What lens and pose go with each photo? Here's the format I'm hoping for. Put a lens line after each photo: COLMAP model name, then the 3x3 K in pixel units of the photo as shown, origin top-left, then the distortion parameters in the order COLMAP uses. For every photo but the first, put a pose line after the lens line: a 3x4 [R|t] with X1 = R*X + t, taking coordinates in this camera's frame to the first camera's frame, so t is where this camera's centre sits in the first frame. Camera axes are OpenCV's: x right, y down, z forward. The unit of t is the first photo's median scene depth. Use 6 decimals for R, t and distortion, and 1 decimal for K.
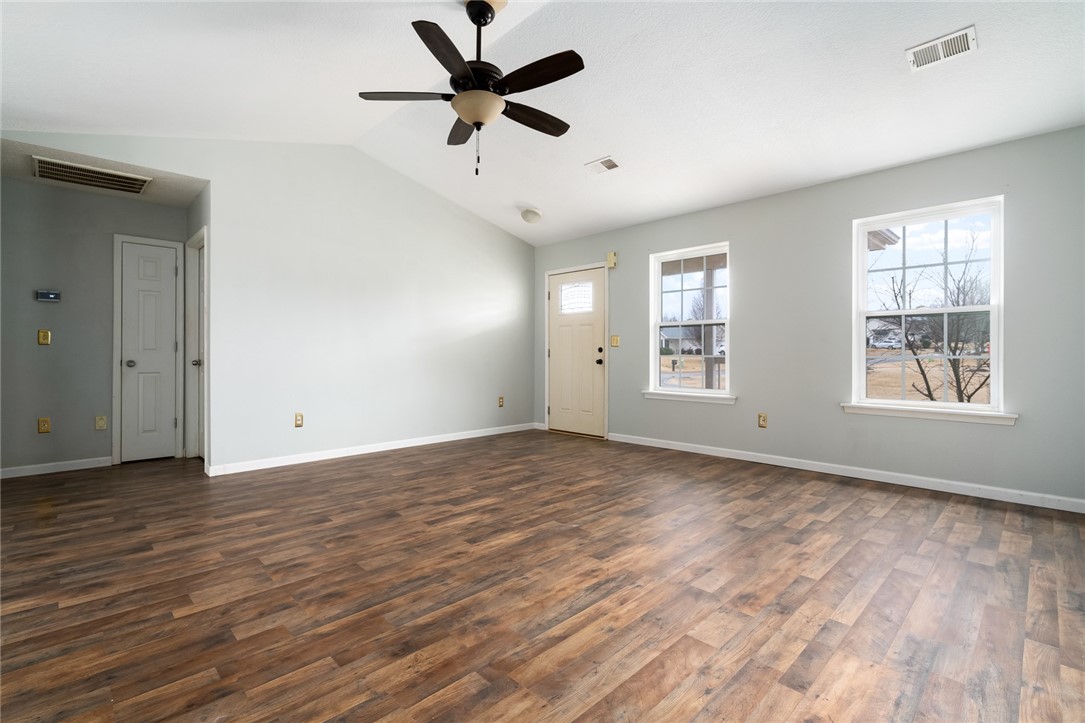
lens RADIAL K [[493.0, 0, 541.0], [0, 493.0, 355.4], [0, 0, 1]] dist [-0.003954, -0.000355]
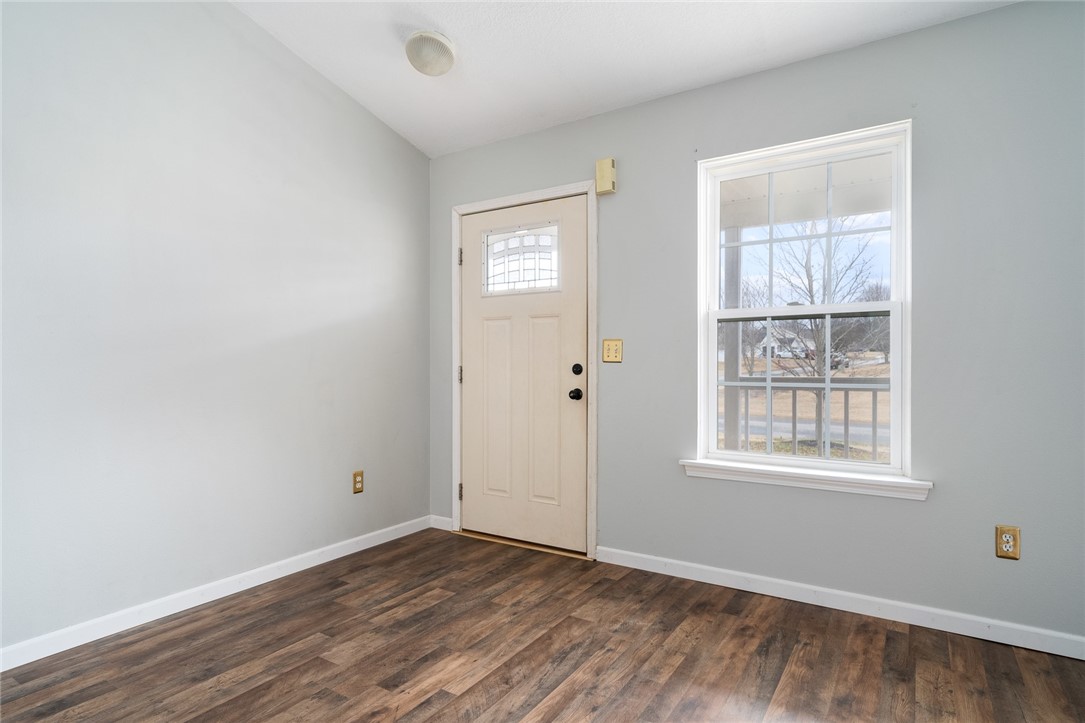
lens RADIAL K [[579.0, 0, 542.0], [0, 579.0, 367.8], [0, 0, 1]] dist [-0.002369, 0.000106]
pose [[0.975339, -0.002882, 0.220694, -0.035249], [0.002178, 0.999992, 0.003434, -0.014656], [-0.220702, -0.002868, 0.975337, 0.468828]]
